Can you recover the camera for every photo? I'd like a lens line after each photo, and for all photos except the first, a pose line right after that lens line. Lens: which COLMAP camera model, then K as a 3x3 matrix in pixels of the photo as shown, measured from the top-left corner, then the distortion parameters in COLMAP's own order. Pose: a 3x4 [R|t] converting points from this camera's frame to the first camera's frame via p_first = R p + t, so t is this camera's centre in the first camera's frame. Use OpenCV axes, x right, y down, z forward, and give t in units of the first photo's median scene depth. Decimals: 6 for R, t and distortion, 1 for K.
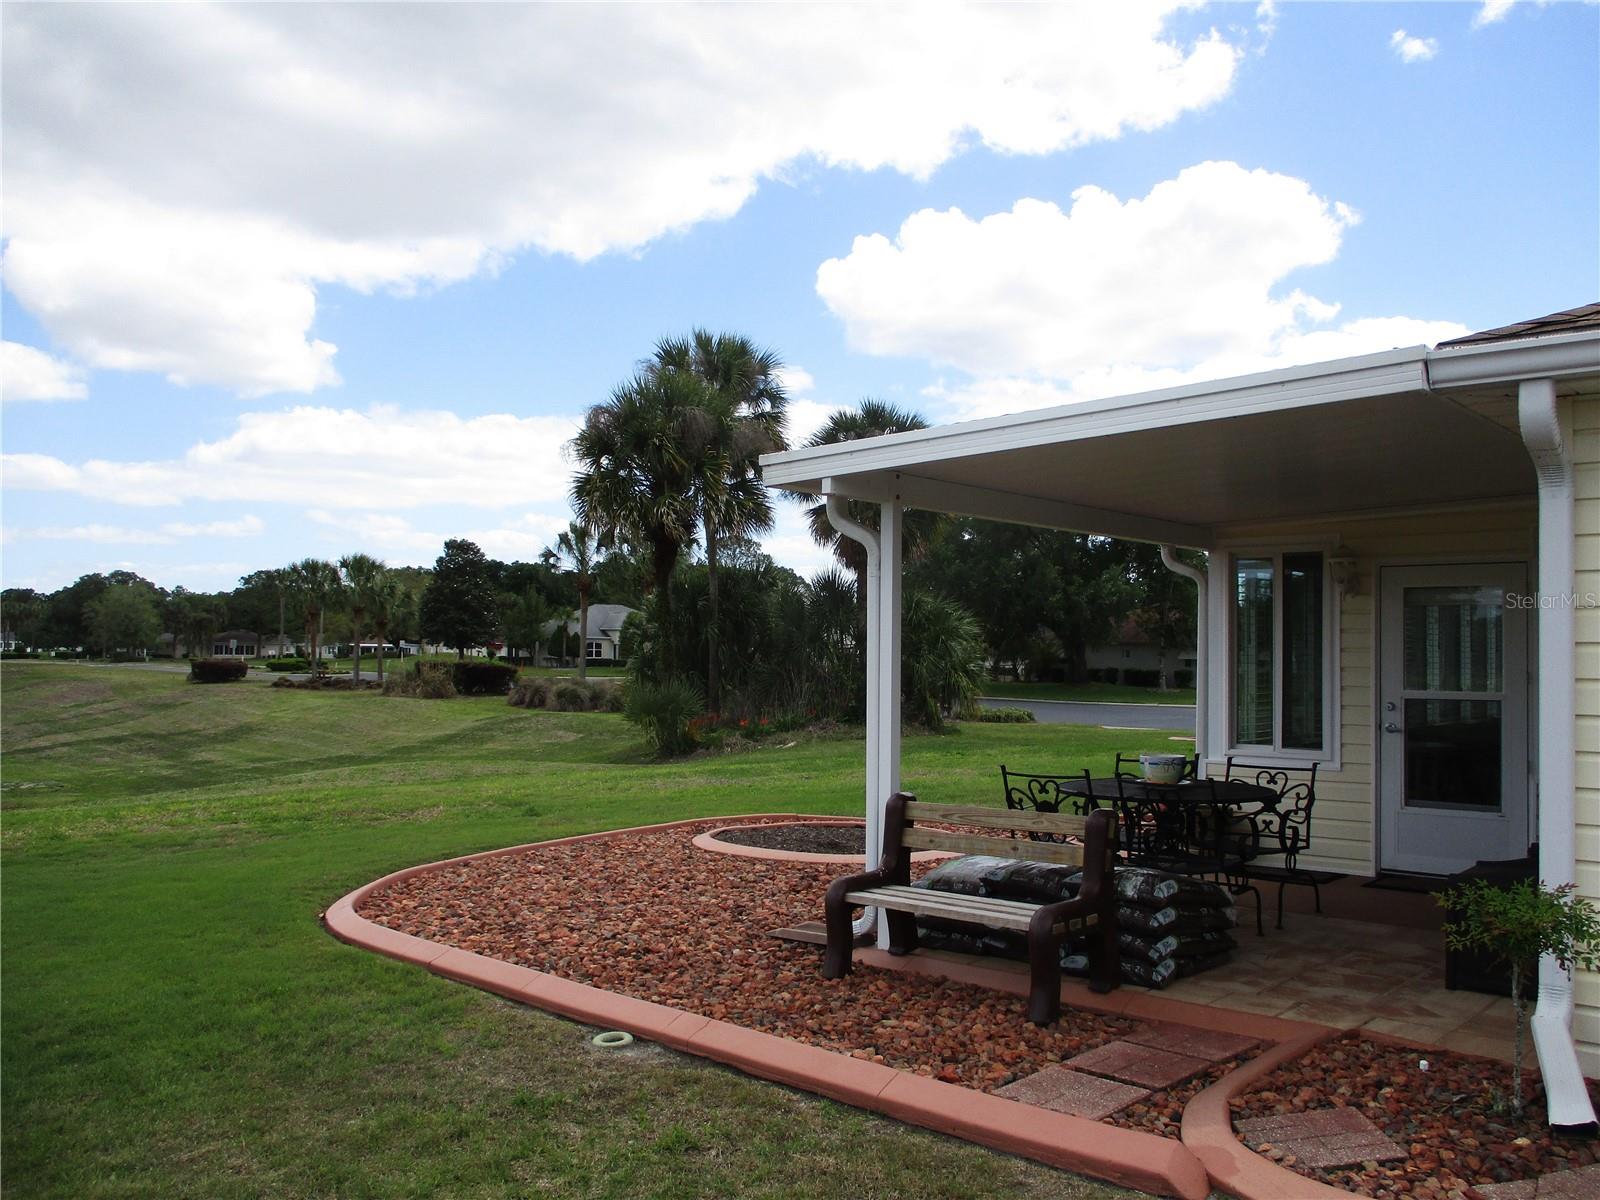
lens RADIAL K [[1350.3, 0, 800.0], [0, 1350.3, 600.0], [0, 0, 1]] dist [-0.033667, -0.000567]
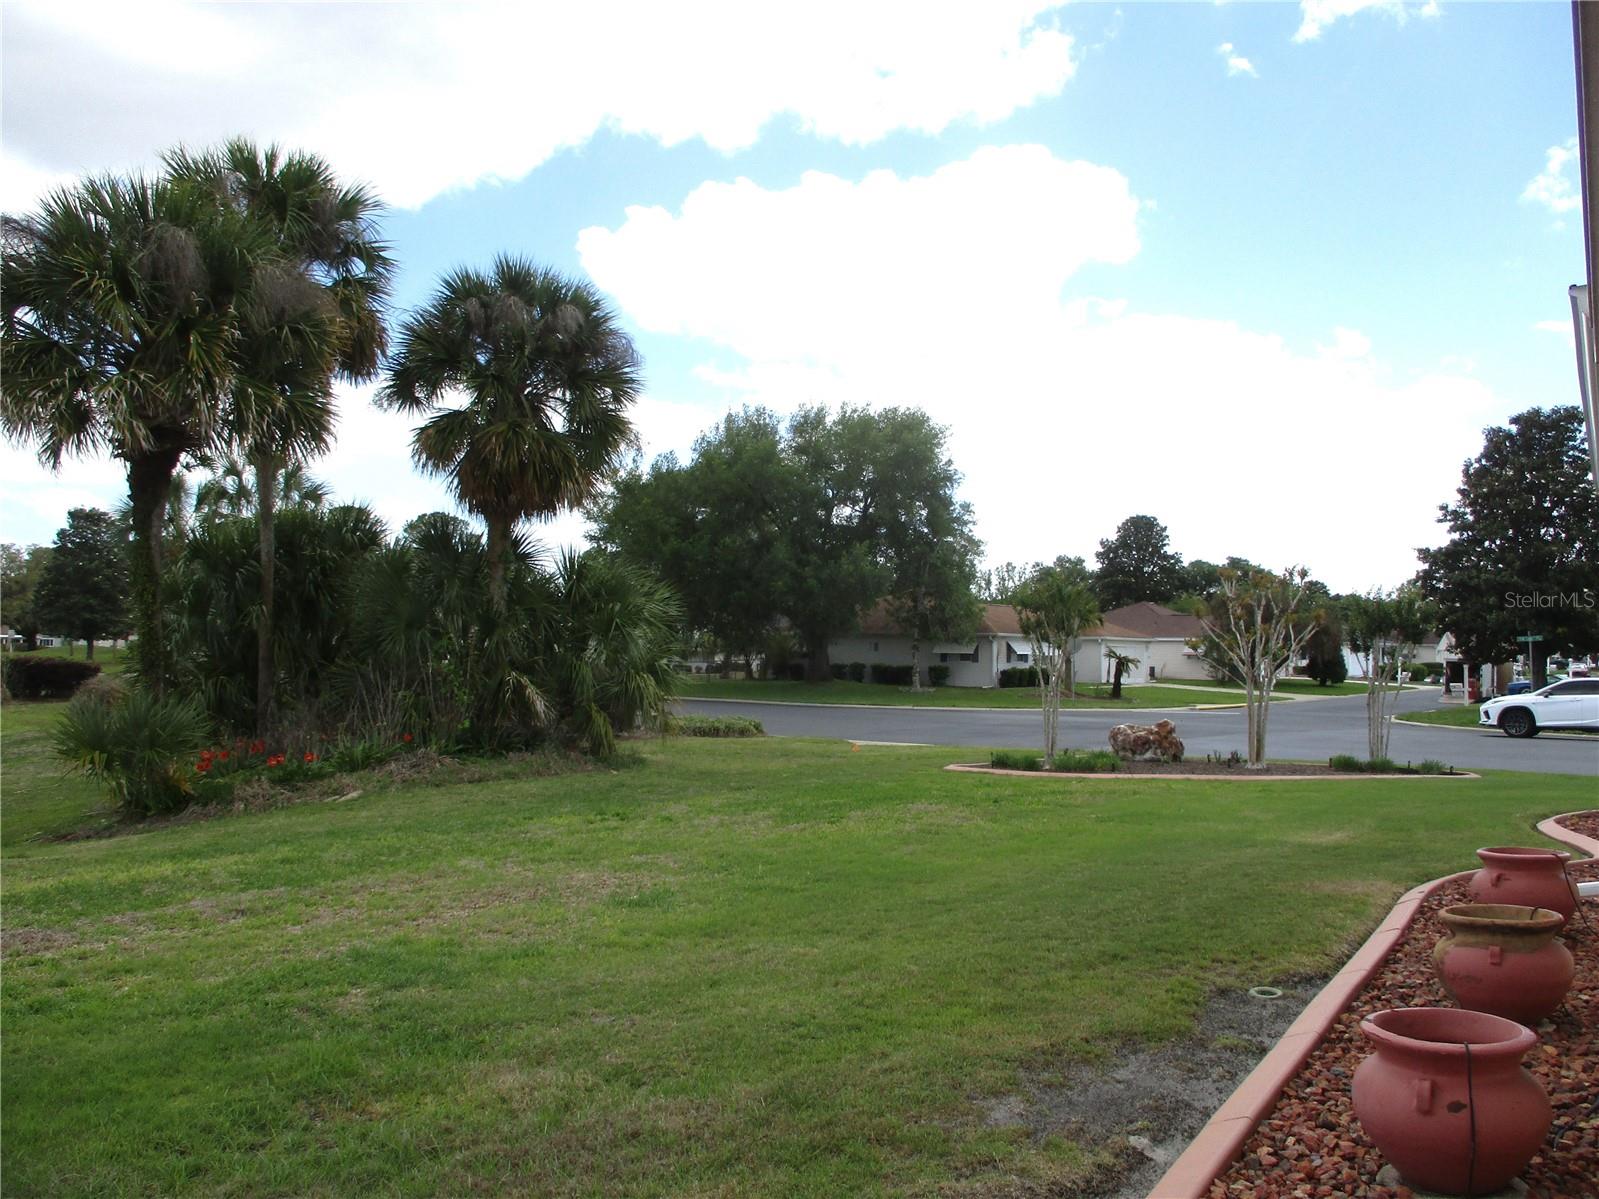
lens RADIAL K [[1349.5, 0, 799.5], [0, 1349.5, 599.5], [0, 0, 1]] dist [-0.033667, -0.000567]
pose [[0.982448, 0.006772, 0.186416, 0.036398], [-0.007606, 0.999964, 0.003761, 0.007188], [-0.186384, -0.005113, 0.982464, 0.173849]]
